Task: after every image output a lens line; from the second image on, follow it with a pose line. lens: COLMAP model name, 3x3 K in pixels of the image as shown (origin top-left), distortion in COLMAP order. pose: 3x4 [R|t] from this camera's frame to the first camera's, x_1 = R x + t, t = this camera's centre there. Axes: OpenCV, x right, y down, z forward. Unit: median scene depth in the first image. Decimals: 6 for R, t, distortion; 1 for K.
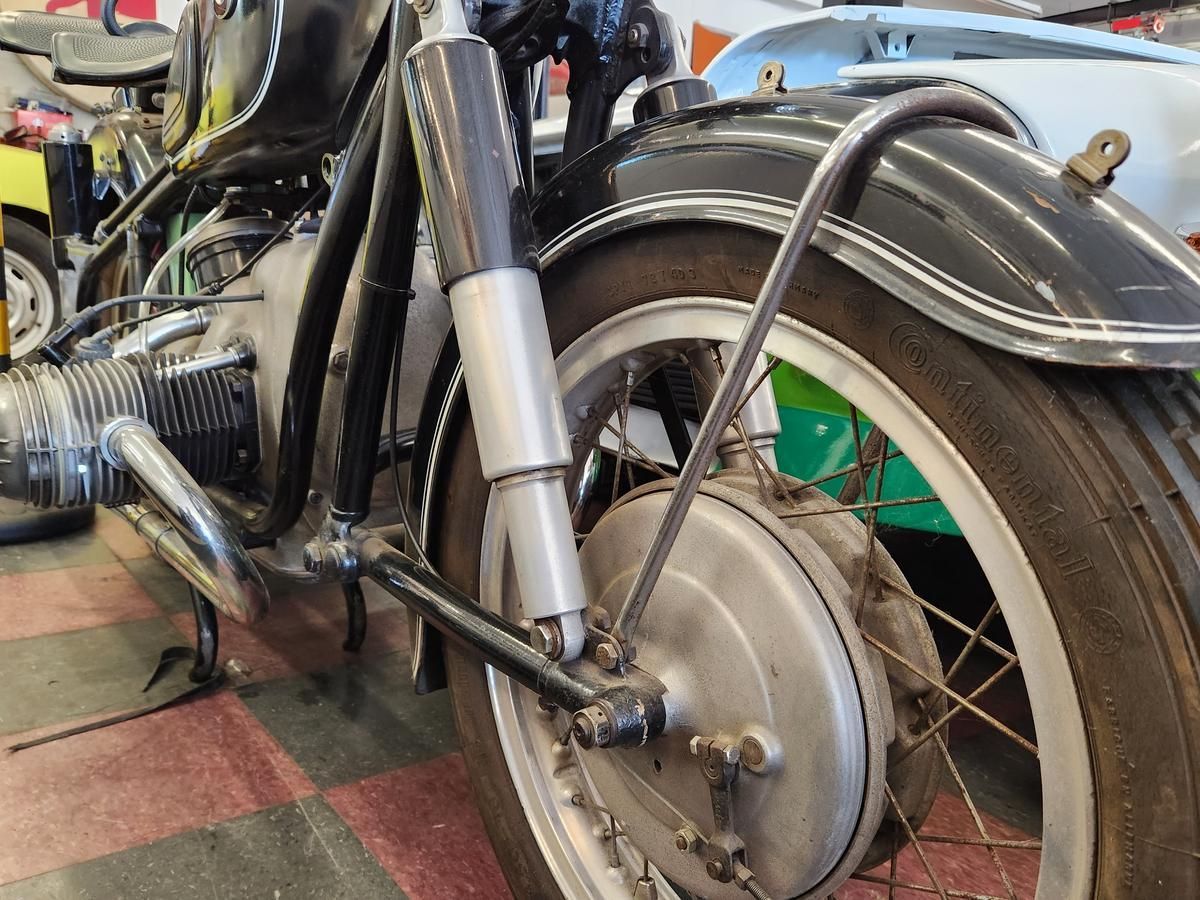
lens RADIAL K [[968.4, 0, 600.0], [0, 968.4, 450.0], [0, 0, 1]] dist [0.083928, -0.104890]
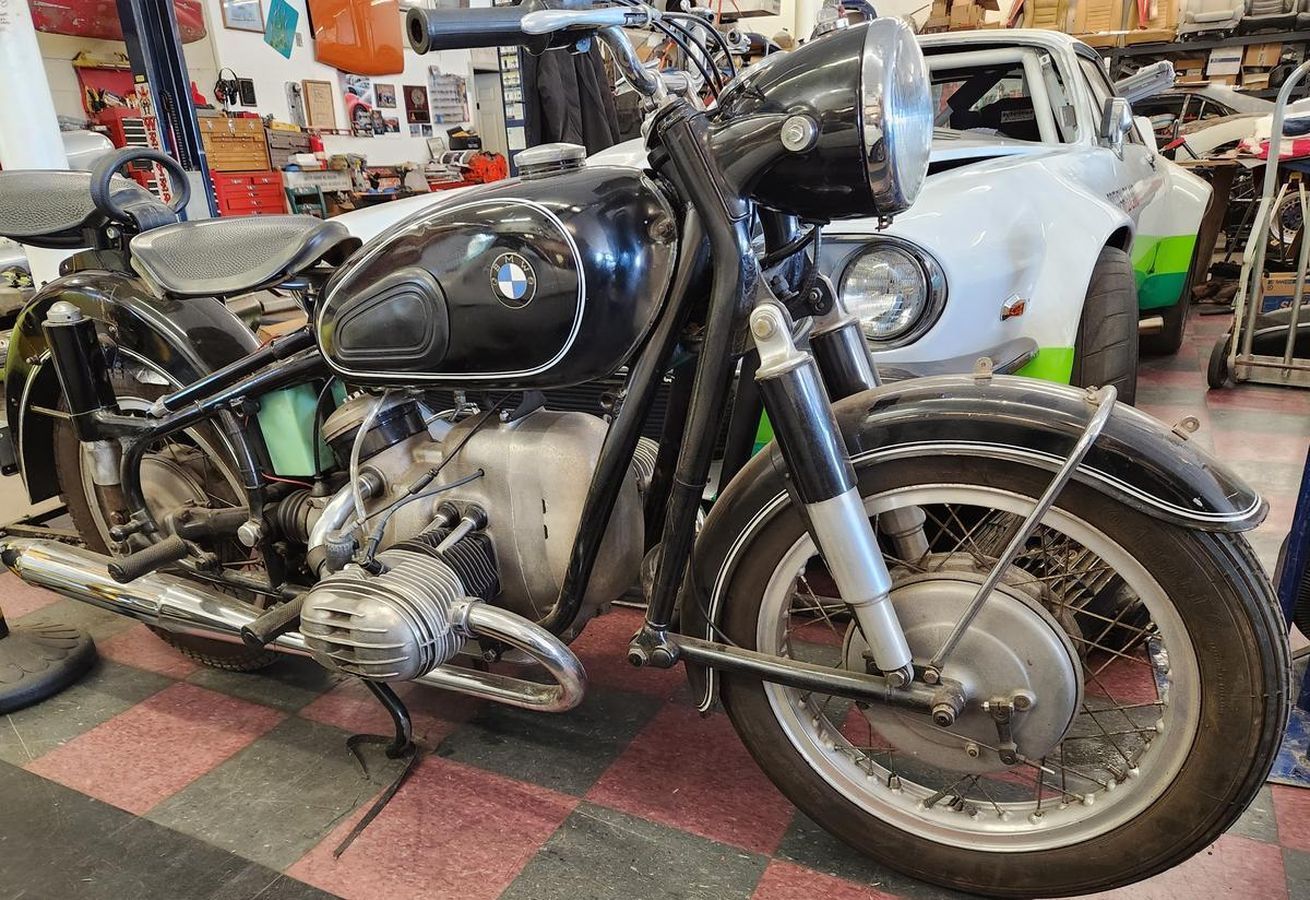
lens RADIAL K [[897.1, 0, 650.4], [0, 897.1, 516.0], [0, 0, 1]] dist [0.078806, -0.087299]
pose [[0.897336, -0.244813, 0.367226, -0.784162], [0.177736, 0.962050, 0.207048, -0.408560], [-0.403977, -0.120522, 0.906795, -0.244847]]
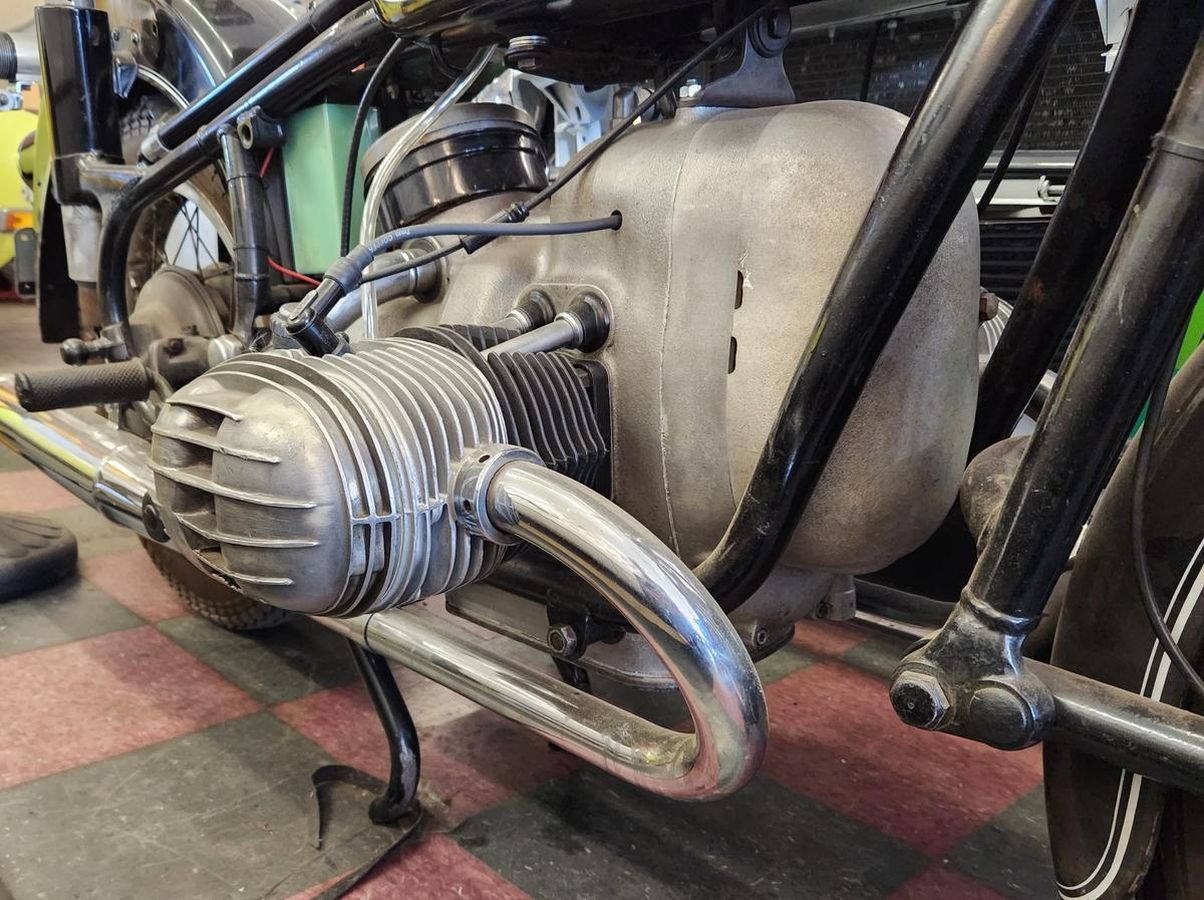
lens RADIAL K [[1043.1, 0, 576.0], [0, 1043.1, 485.9], [0, 0, 1]] dist [0.030196, -0.015277]
pose [[0.993942, -0.042106, 0.101519, -0.575213], [0.035999, 0.997473, 0.061252, -0.051934], [-0.103841, -0.057227, 0.992946, 0.494544]]
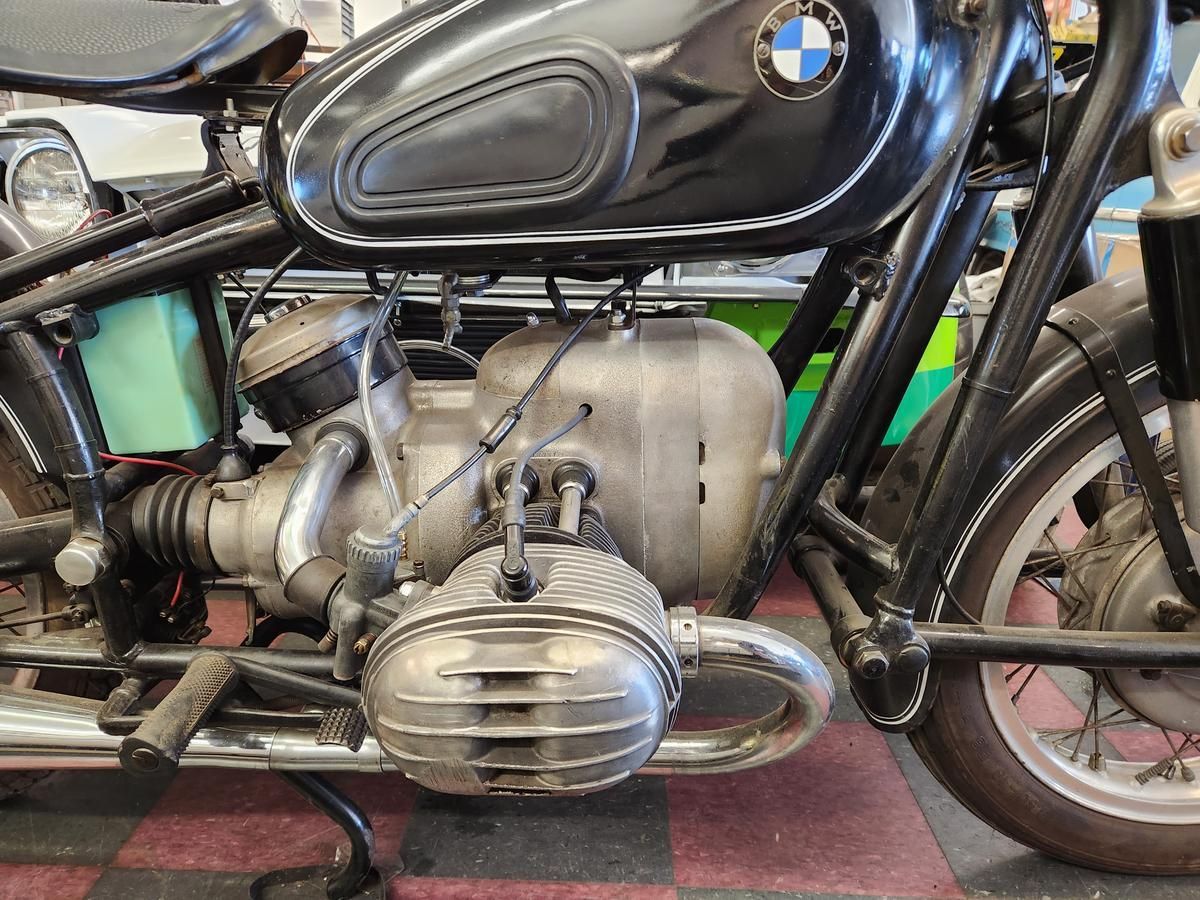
lens RADIAL K [[796.9, 0, 586.9], [0, 796.9, 456.0], [0, 0, 1]] dist [0.066946, -0.058024]
pose [[0.636420, -0.274572, 0.720819, -1.098219], [0.167428, 0.961392, 0.218387, -0.350931], [-0.752953, -0.018300, 0.657820, 0.733824]]
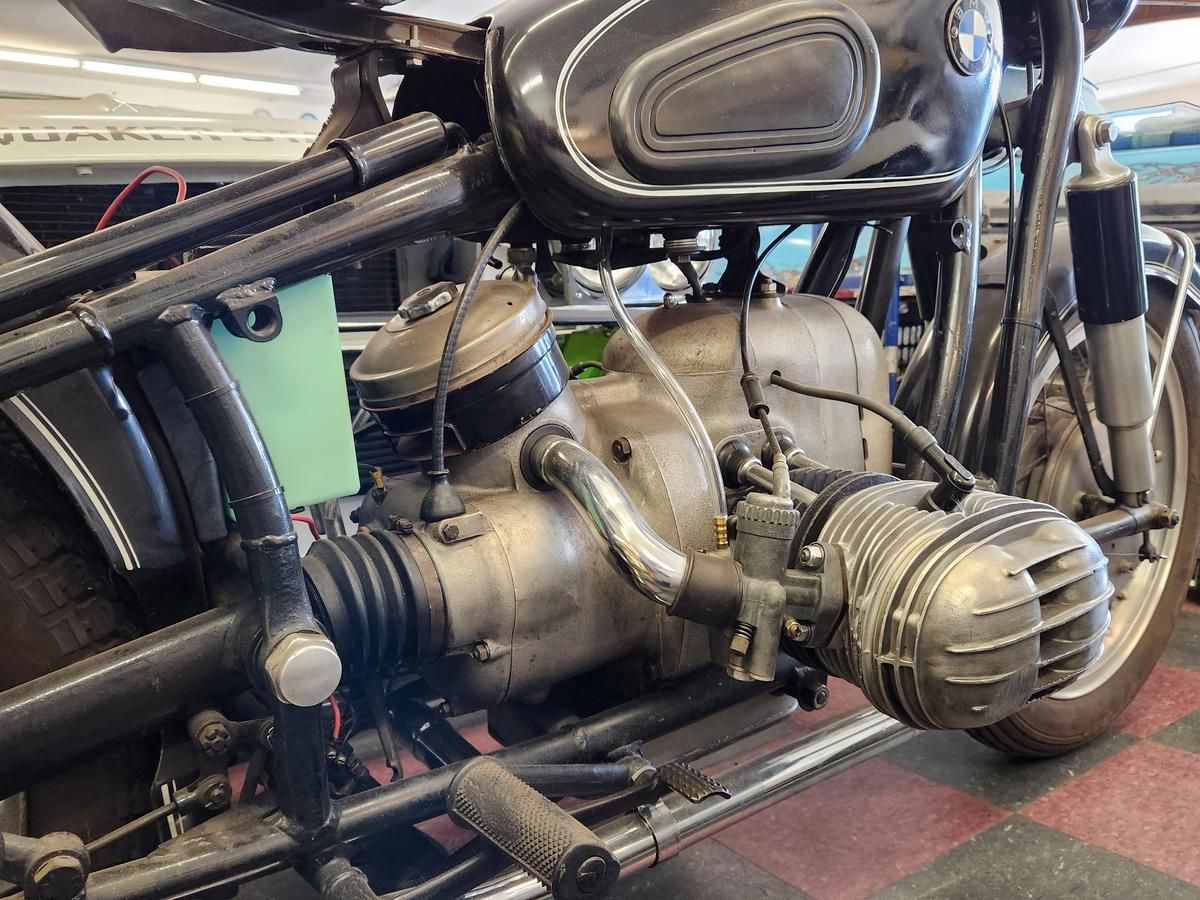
lens RADIAL K [[949.2, 0, 600.0], [0, 949.2, 450.0], [0, 0, 1]] dist [0.081494, -0.115012]
pose [[0.034884, -0.204060, 0.978337, -1.459024], [0.223531, 0.955725, 0.191373, -0.369192], [-0.974072, 0.212013, 0.078953, 1.429996]]
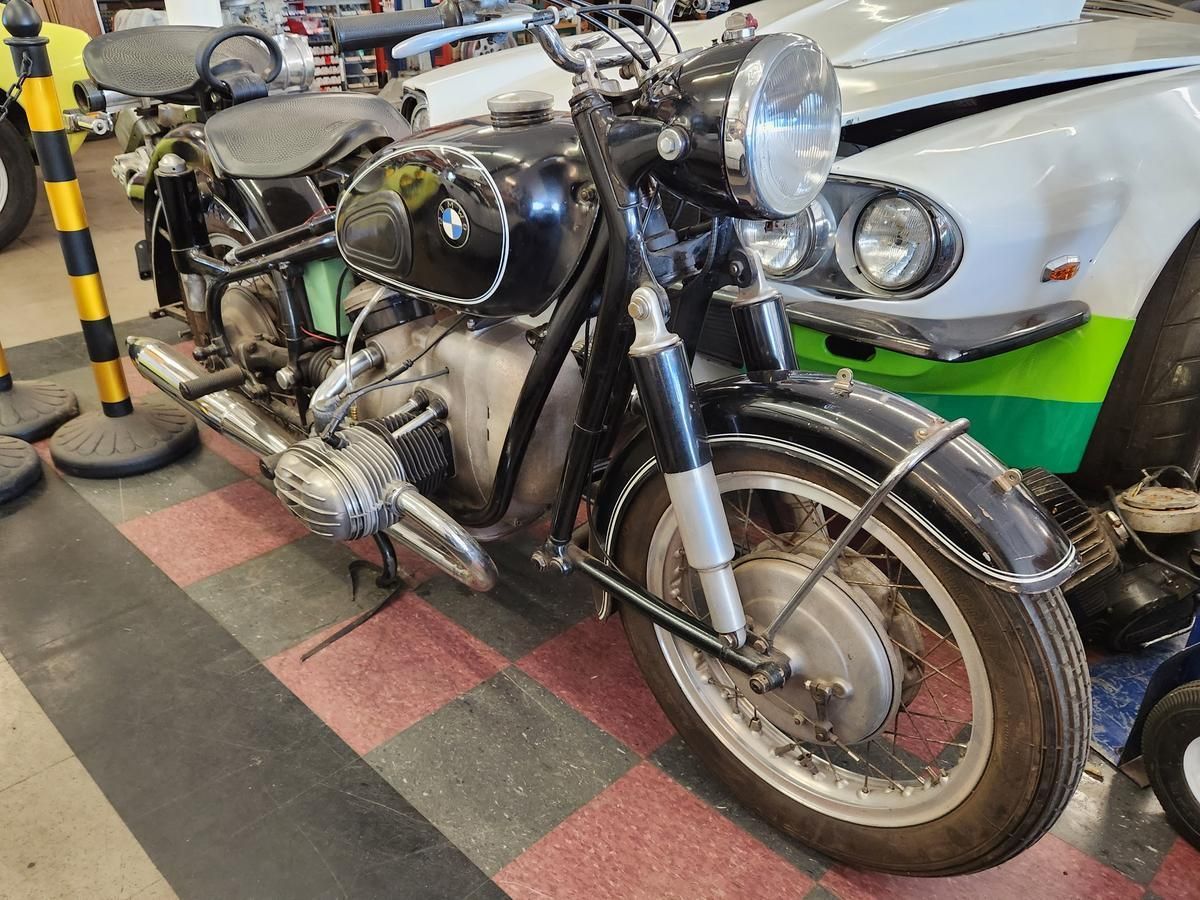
lens RADIAL K [[949.2, 0, 600.0], [0, 949.2, 450.0], [0, 0, 1]] dist [0.081494, -0.115012]
pose [[0.989427, -0.102086, 0.103016, -0.364496], [0.067709, 0.953290, 0.294371, -0.588857], [-0.128255, -0.284284, 0.950123, -0.544754]]
